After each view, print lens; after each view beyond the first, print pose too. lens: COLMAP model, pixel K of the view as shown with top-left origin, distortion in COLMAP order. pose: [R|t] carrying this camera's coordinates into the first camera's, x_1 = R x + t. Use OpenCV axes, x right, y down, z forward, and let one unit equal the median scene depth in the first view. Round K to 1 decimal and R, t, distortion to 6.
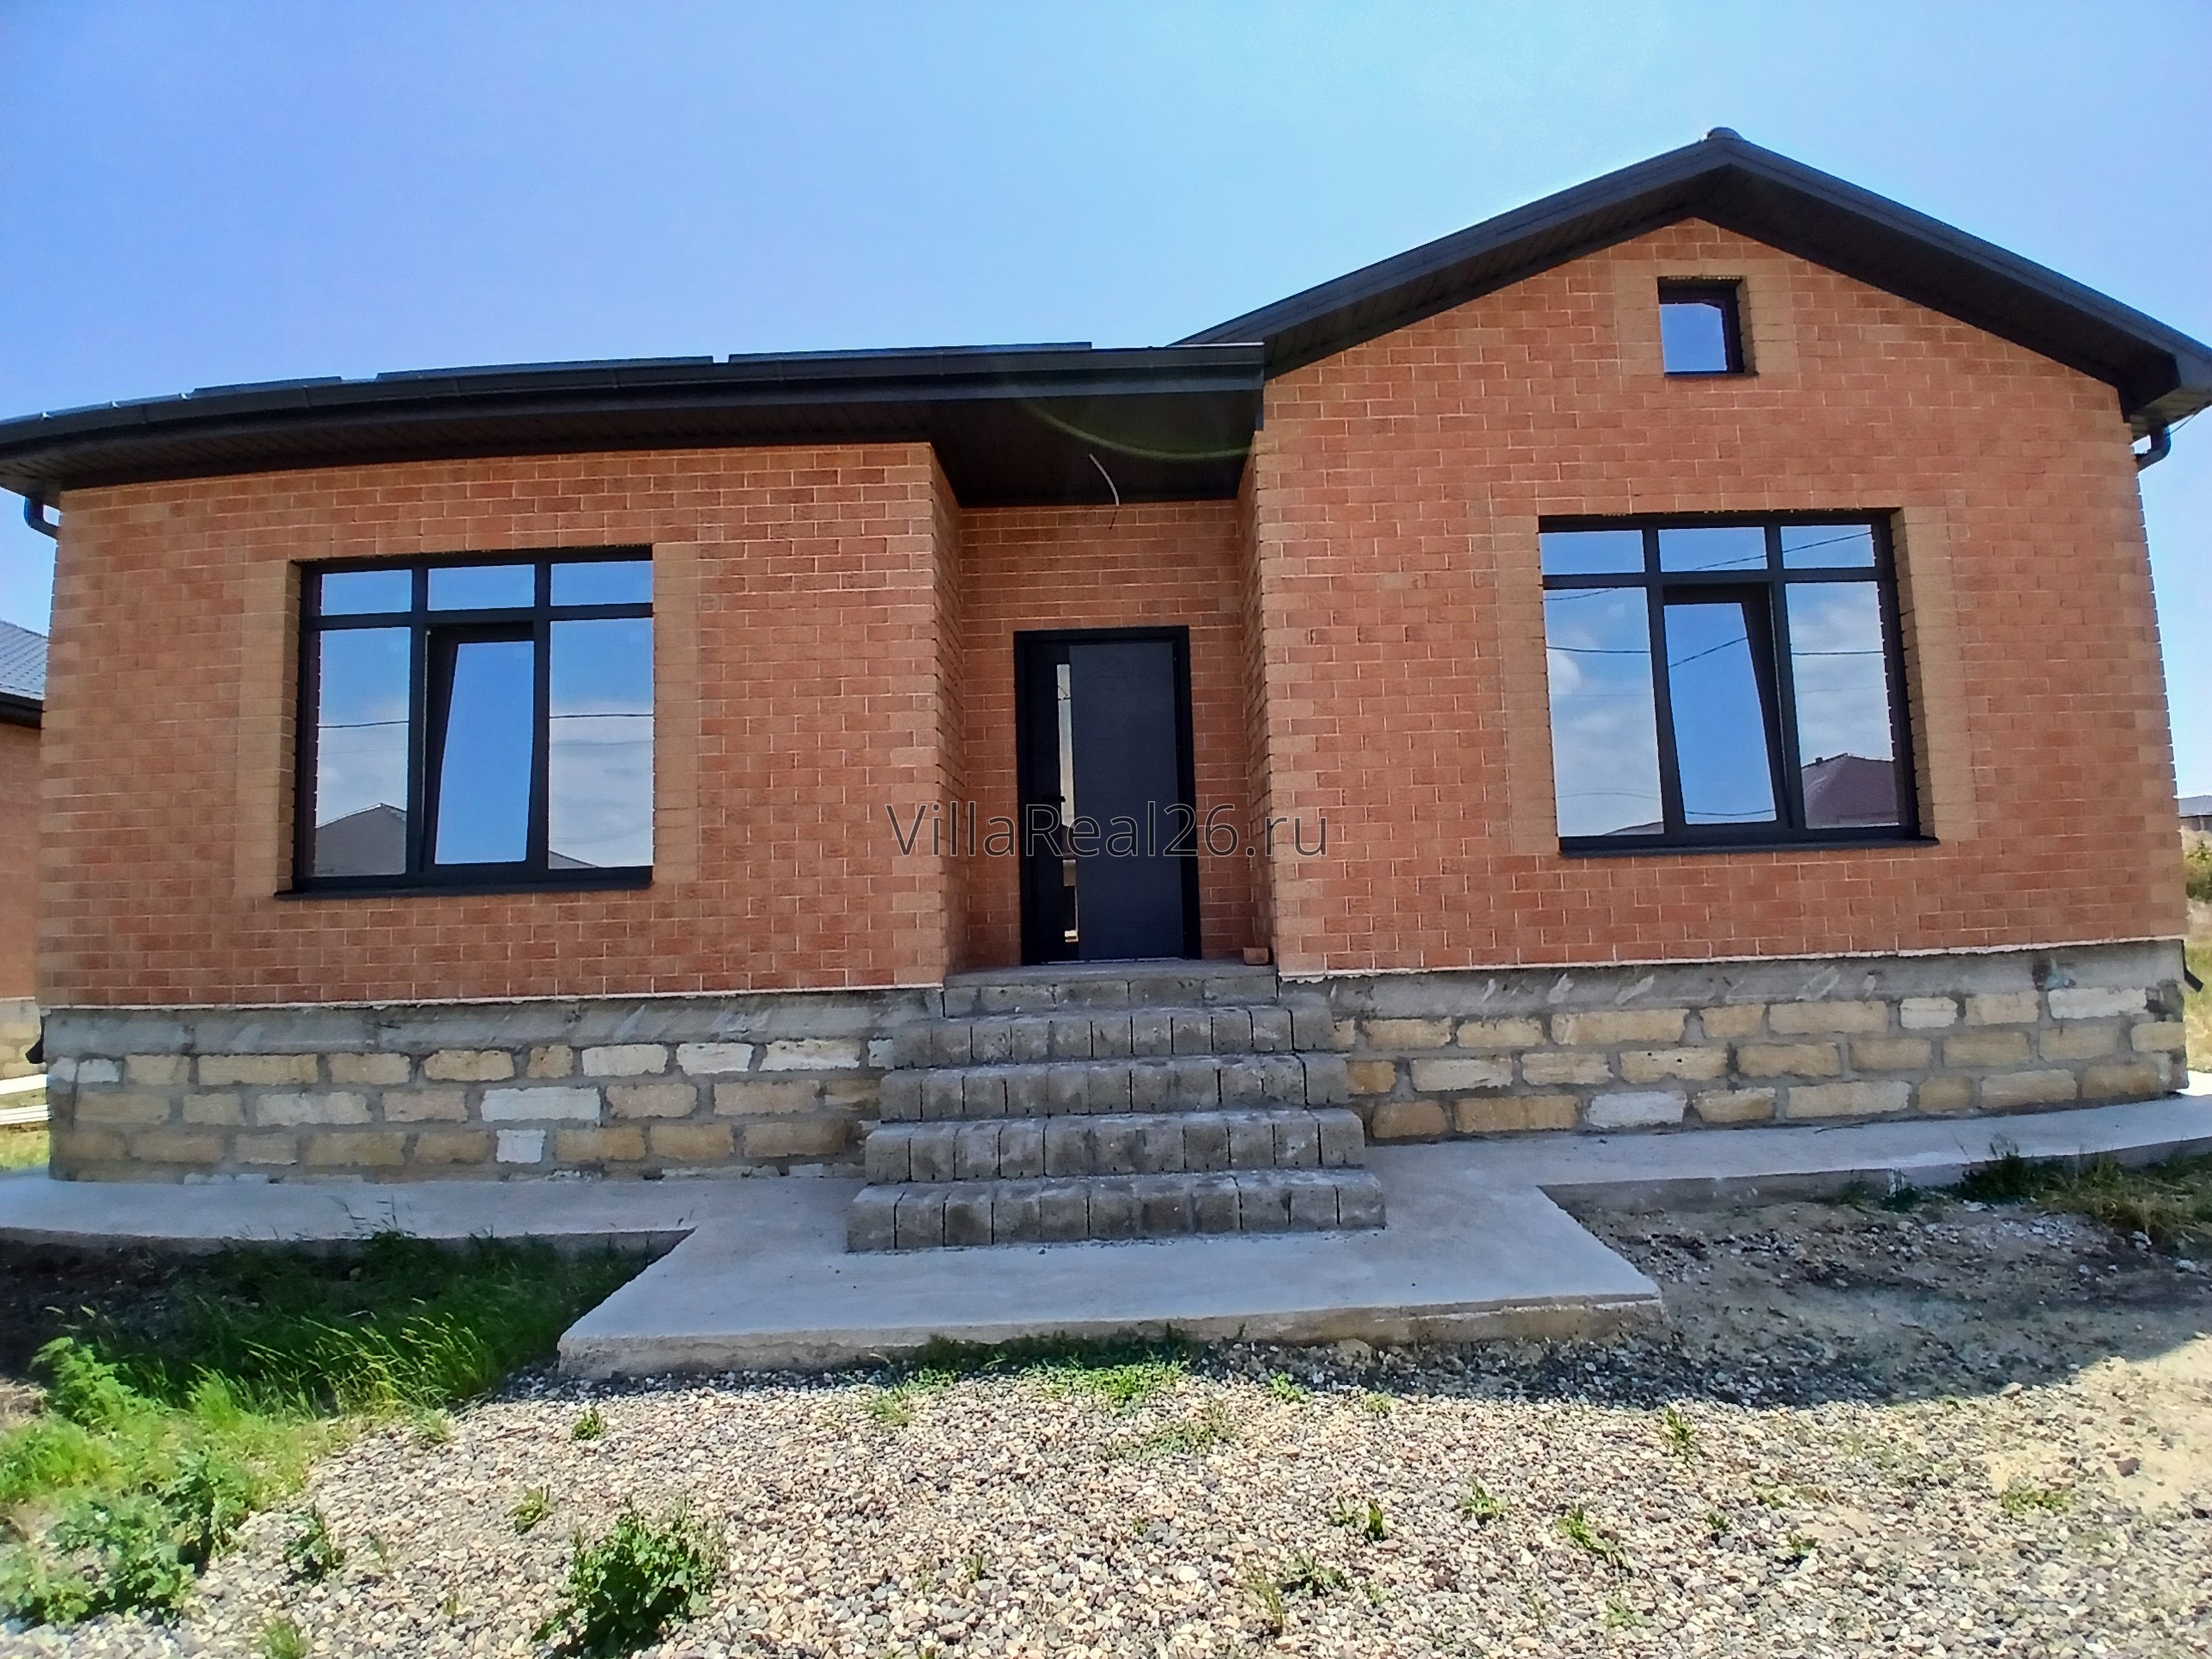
lens RADIAL K [[1104.1, 0, 1113.1], [0, 1104.1, 821.1], [0, 0, 1]] dist [-0.011265, -0.035180]
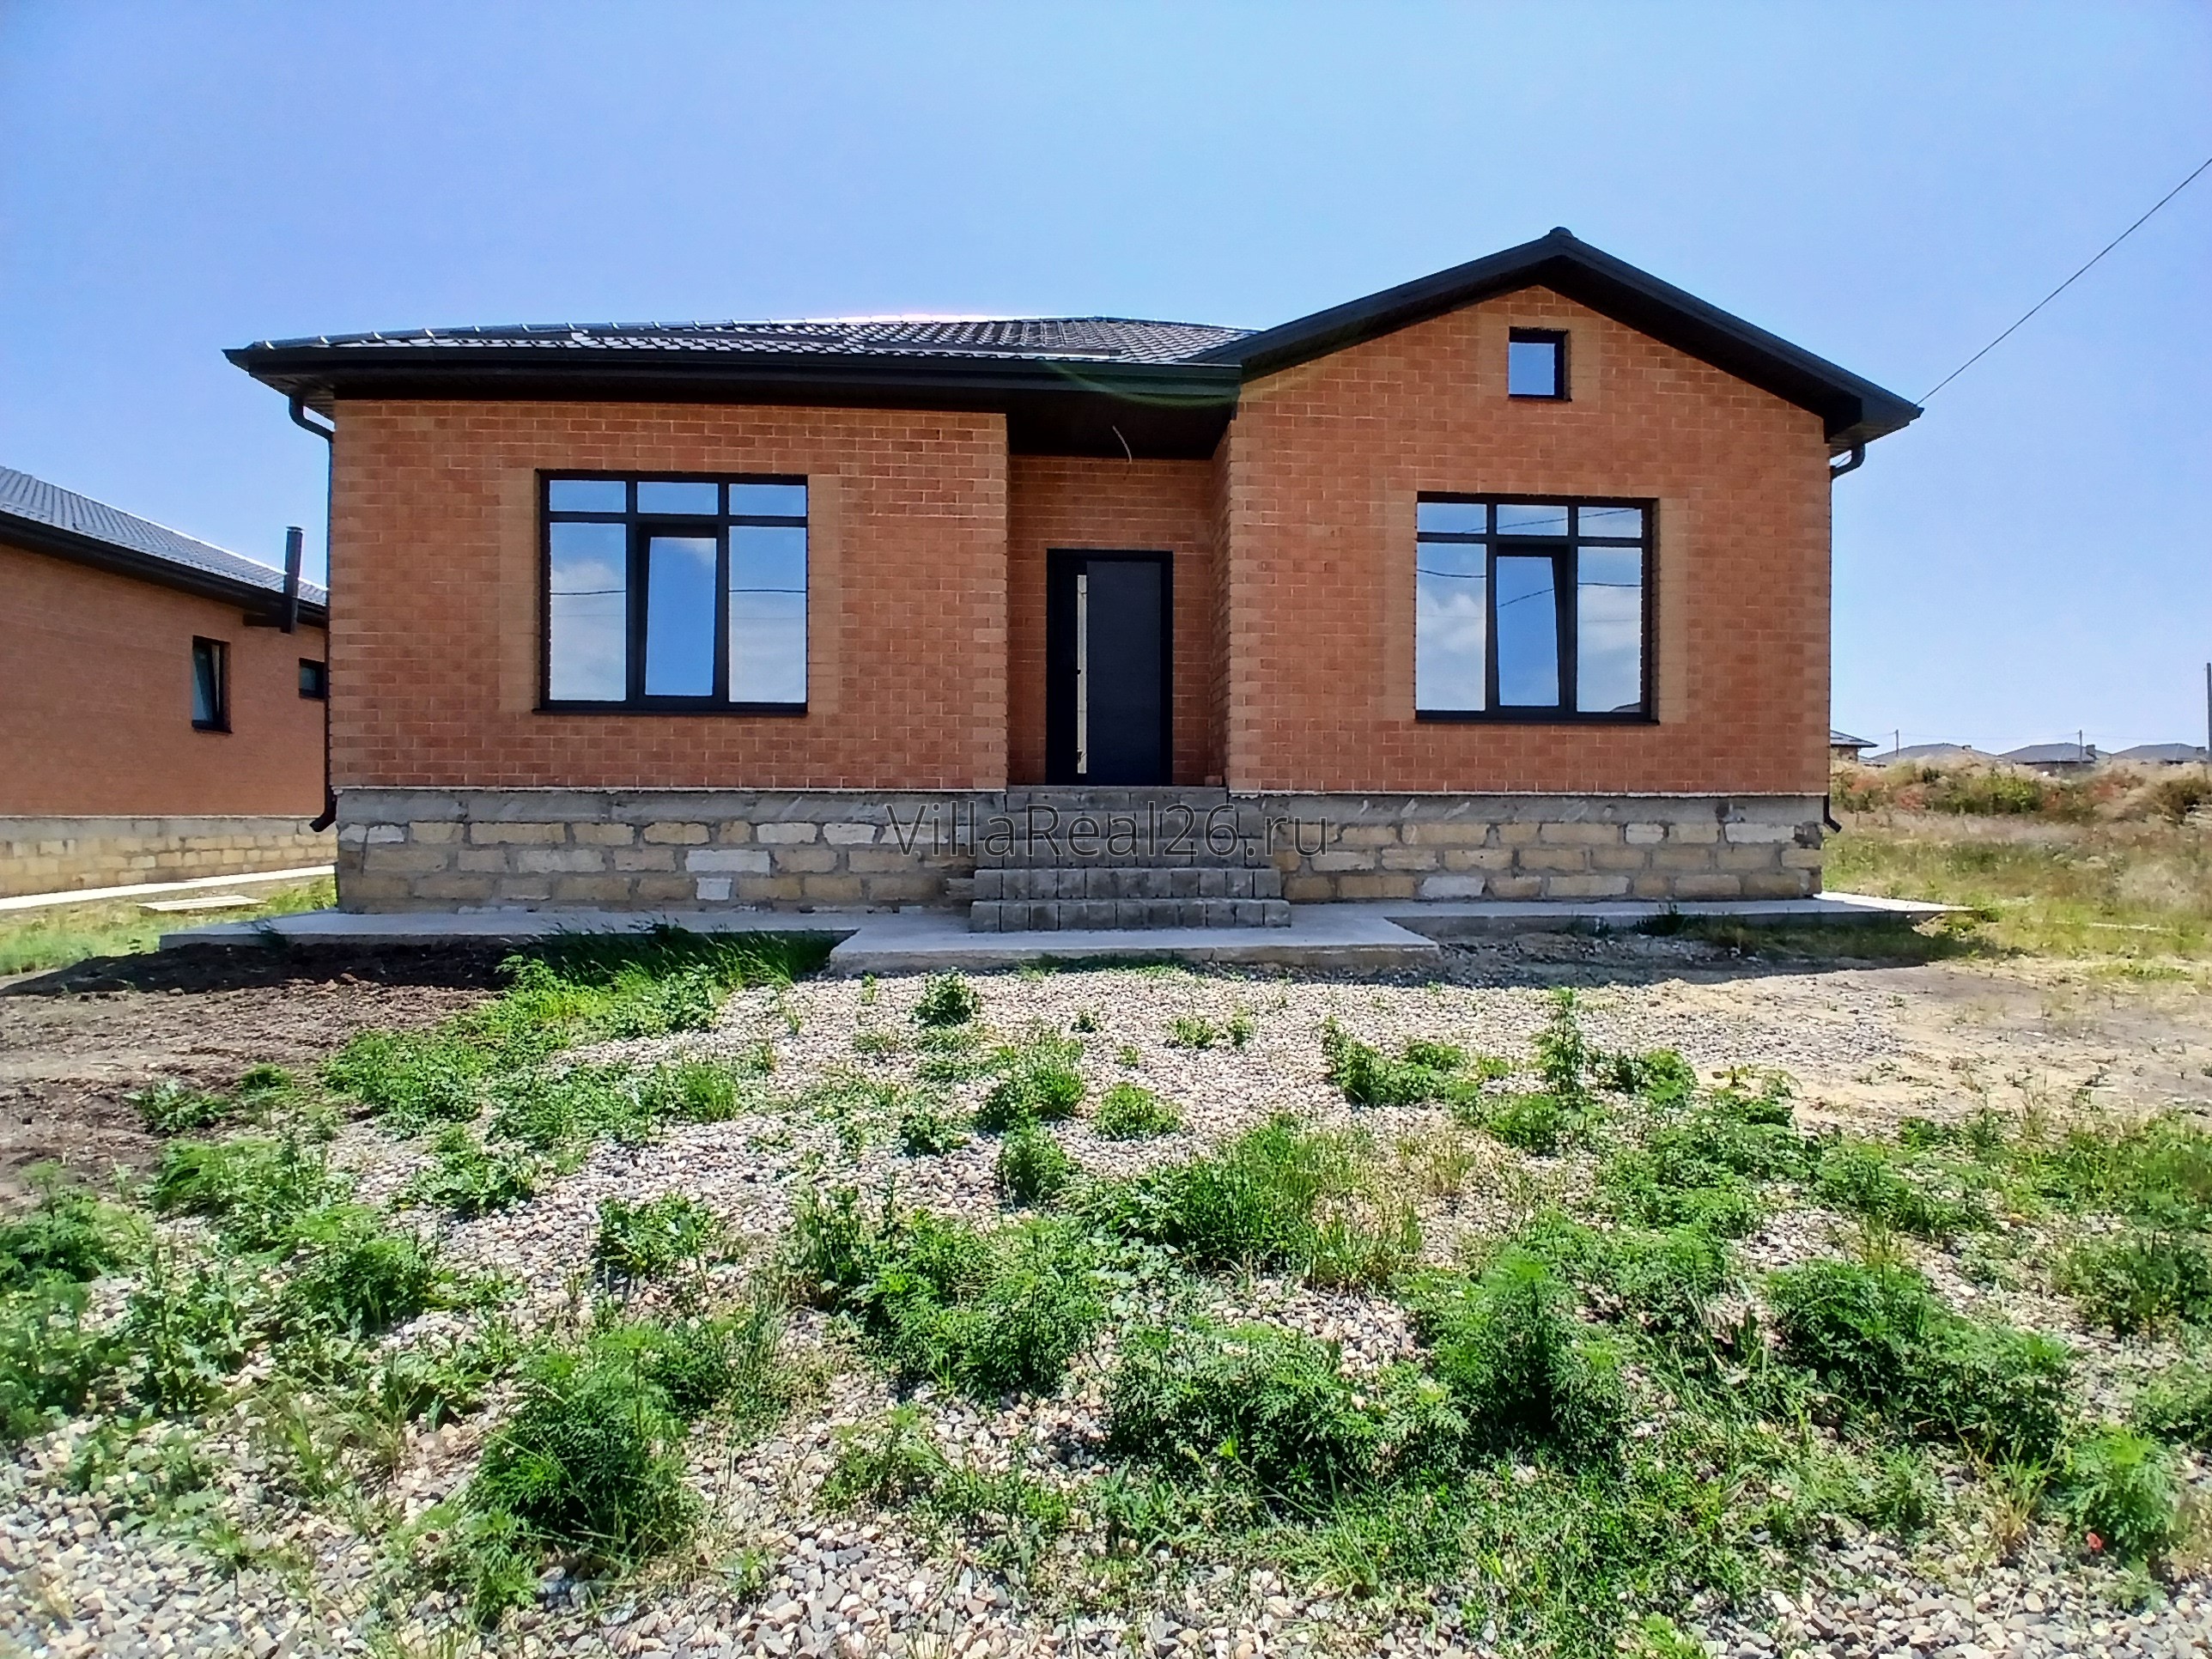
lens RADIAL K [[1104.1, 0, 1112.4], [0, 1104.1, 822.9], [0, 0, 1]] dist [-0.011265, -0.035180]
pose [[0.996299, 0.035454, 0.078305, -0.125024], [-0.042340, 0.995210, 0.088113, 0.055023], [-0.074806, -0.091102, 0.993028, -0.493216]]
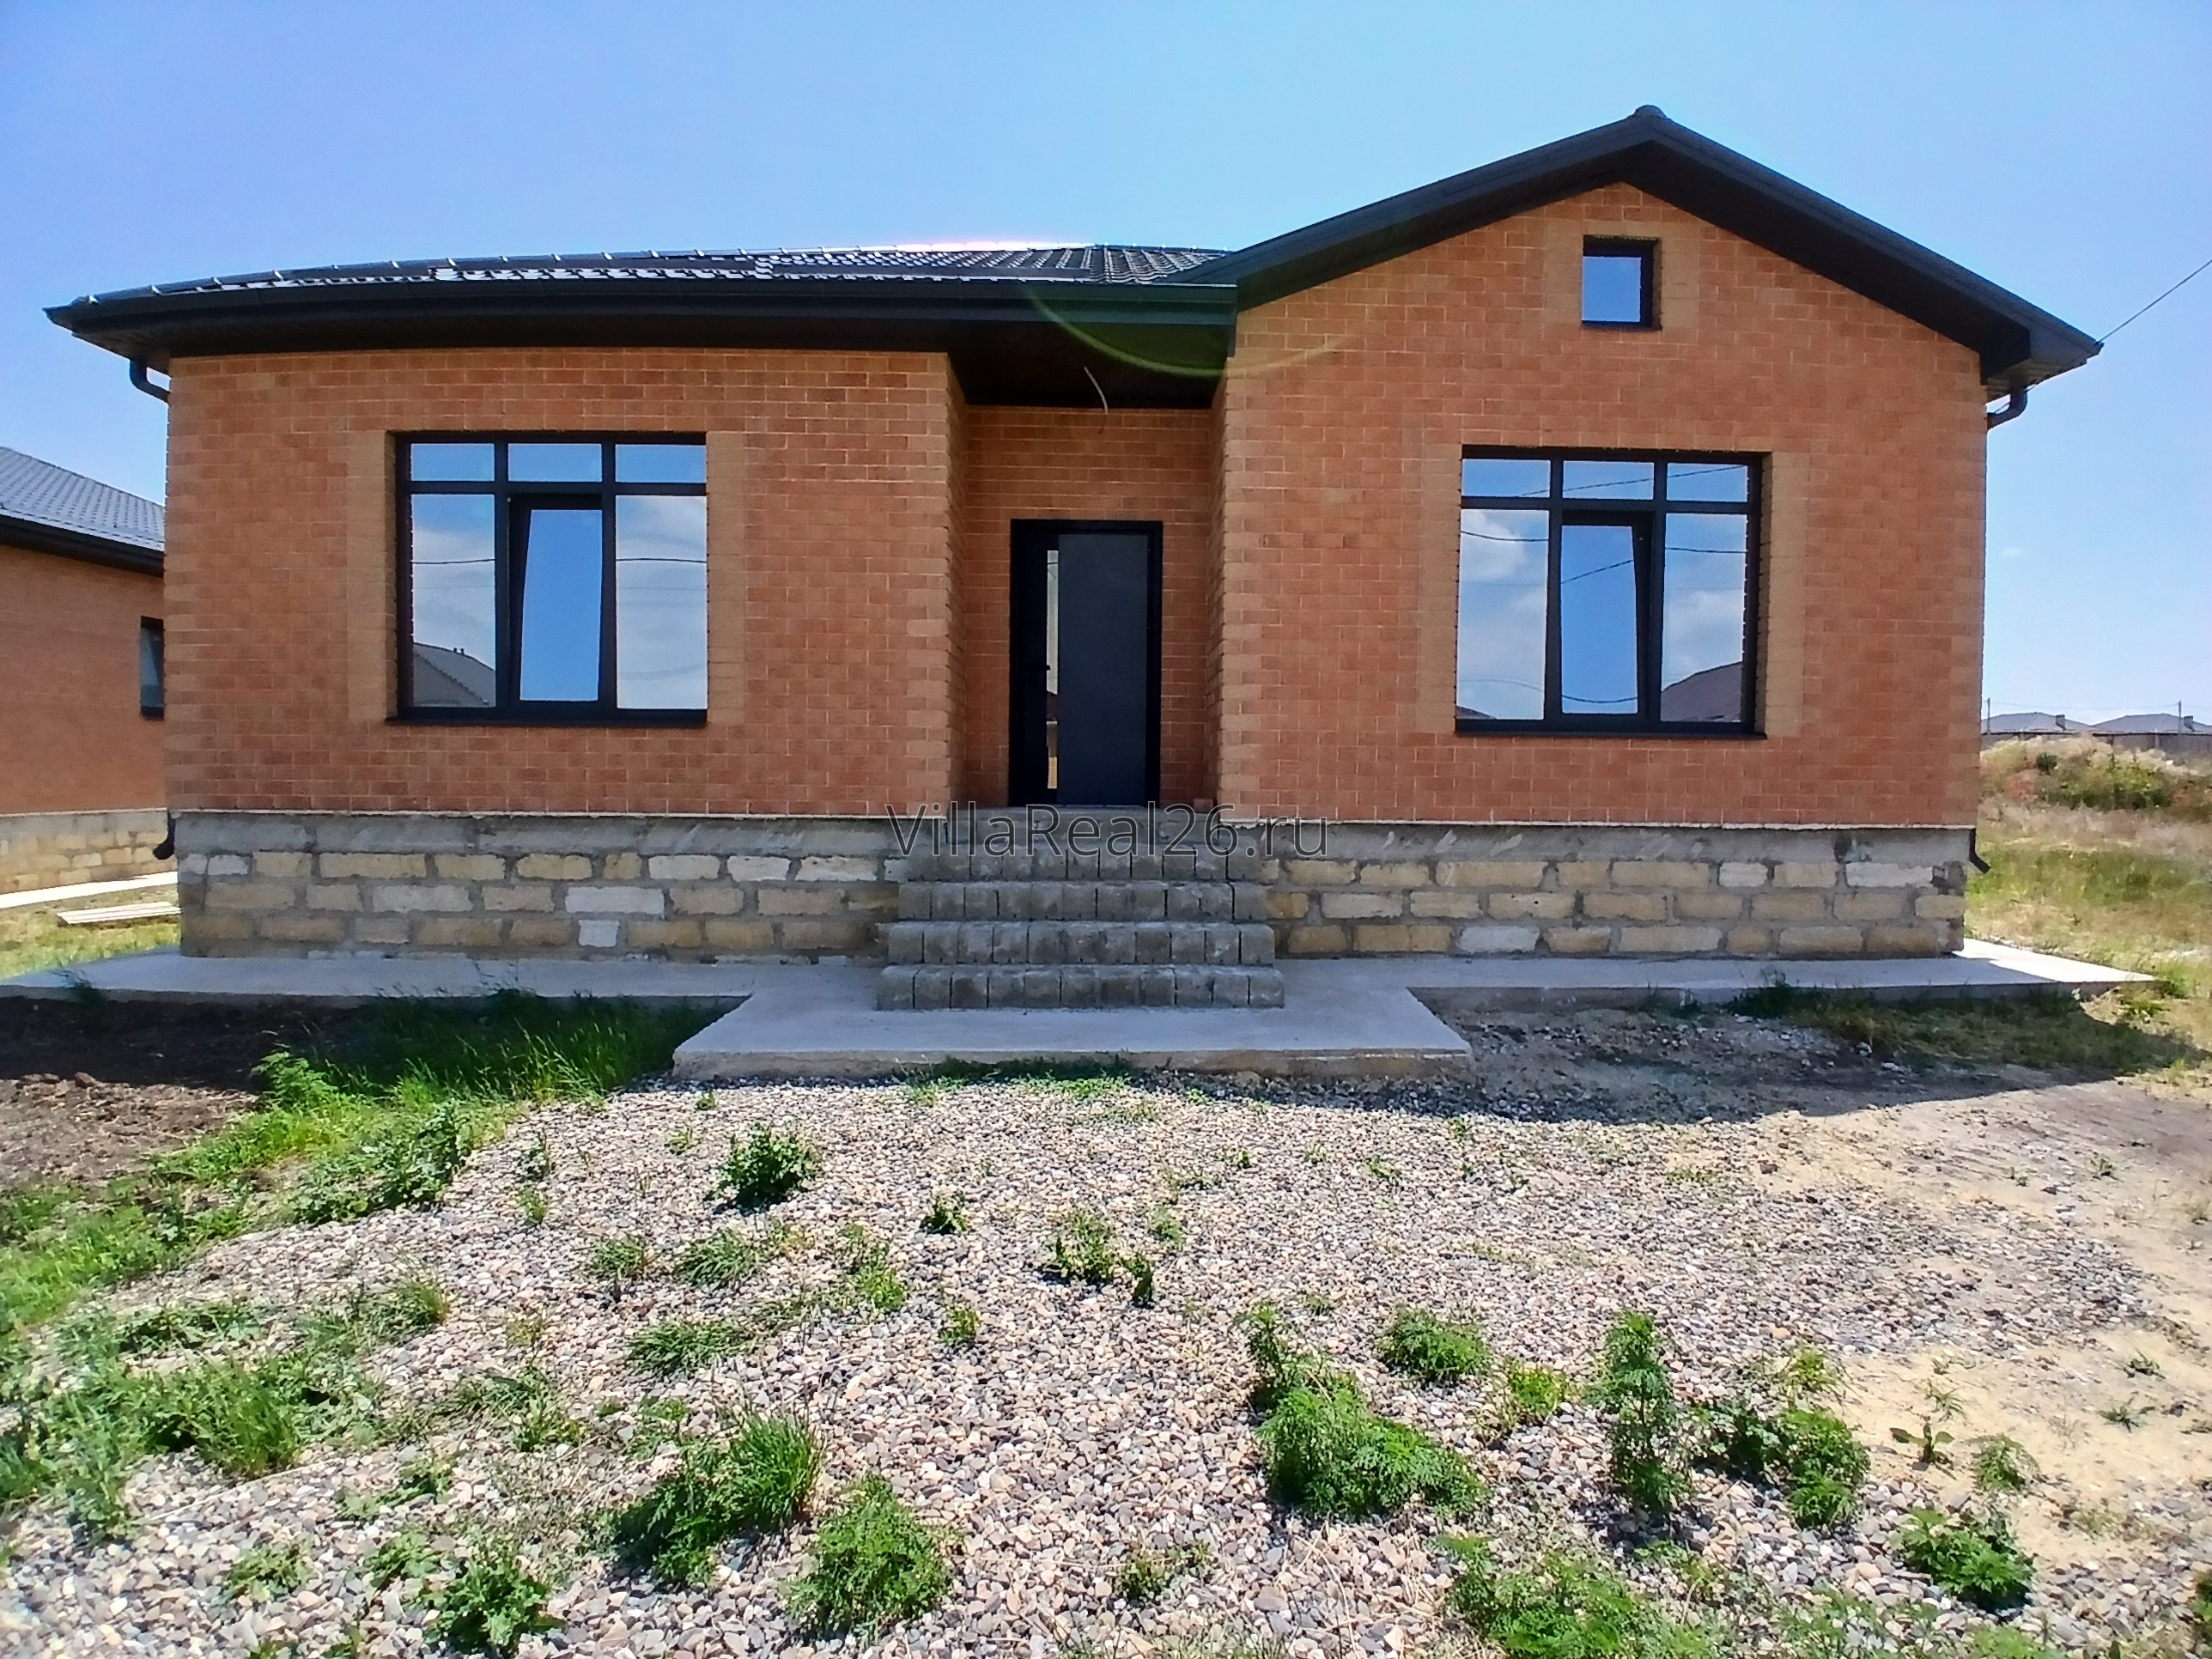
lens RADIAL K [[1104.1, 0, 1107.8], [0, 1104.1, 823.0], [0, 0, 1]] dist [-0.011265, -0.035180]
pose [[0.998828, 0.042001, 0.024035, -0.004349], [-0.044658, 0.991339, 0.123500, -0.004087], [-0.018640, -0.124429, 0.992053, -0.218580]]
